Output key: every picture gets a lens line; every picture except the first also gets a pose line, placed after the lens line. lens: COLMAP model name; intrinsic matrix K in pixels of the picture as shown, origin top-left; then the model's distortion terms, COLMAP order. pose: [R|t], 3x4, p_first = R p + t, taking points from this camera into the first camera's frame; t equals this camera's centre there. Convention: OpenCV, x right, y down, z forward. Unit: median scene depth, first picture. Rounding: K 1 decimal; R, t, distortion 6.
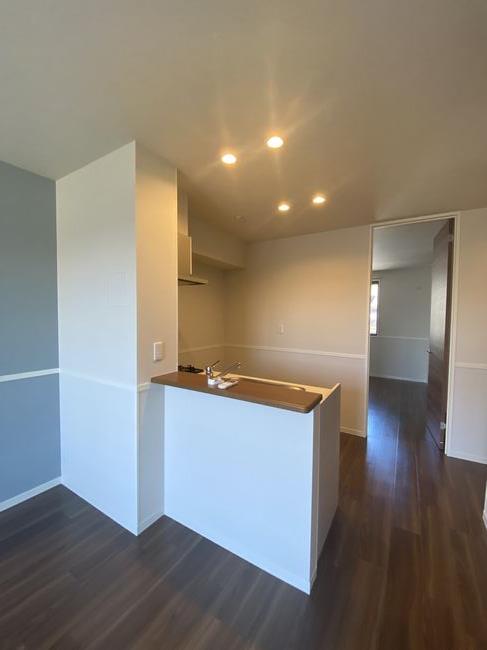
lens RADIAL K [[265.3, 0, 238.0], [0, 265.3, 326.0], [0, 0, 1]] dist [0.000664, -0.008420]
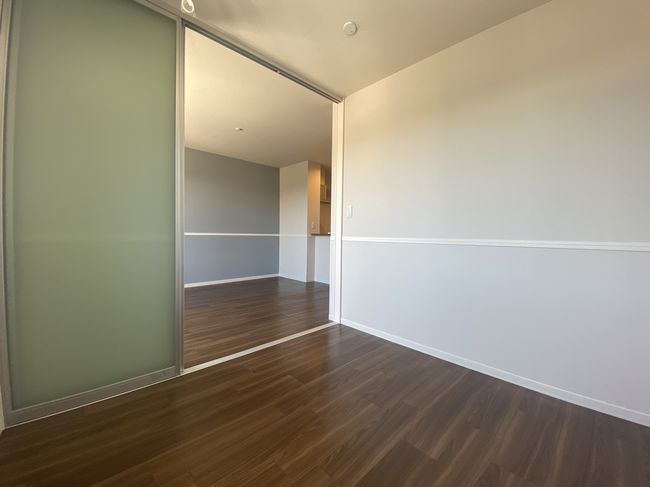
lens RADIAL K [[265.3, 0, 326.2], [0, 265.3, 243.9], [0, 0, 1]] dist [0.000664, -0.008420]
pose [[0.972195, 0.011369, -0.233898, 0.388534], [-0.012909, 0.999904, -0.005056, 0.224868], [0.233818, 0.007935, 0.972248, -1.344593]]
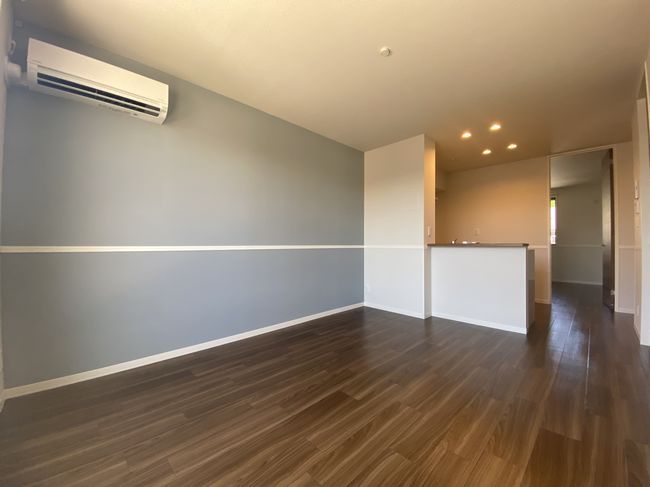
lens RADIAL K [[265.3, 0, 322.1], [0, 265.3, 245.4], [0, 0, 1]] dist [0.000664, -0.008420]
pose [[0.969326, -0.009591, -0.245590, -0.415538], [-0.000632, 0.999138, -0.041514, 0.201334], [0.245776, 0.040396, 0.968485, -0.811738]]
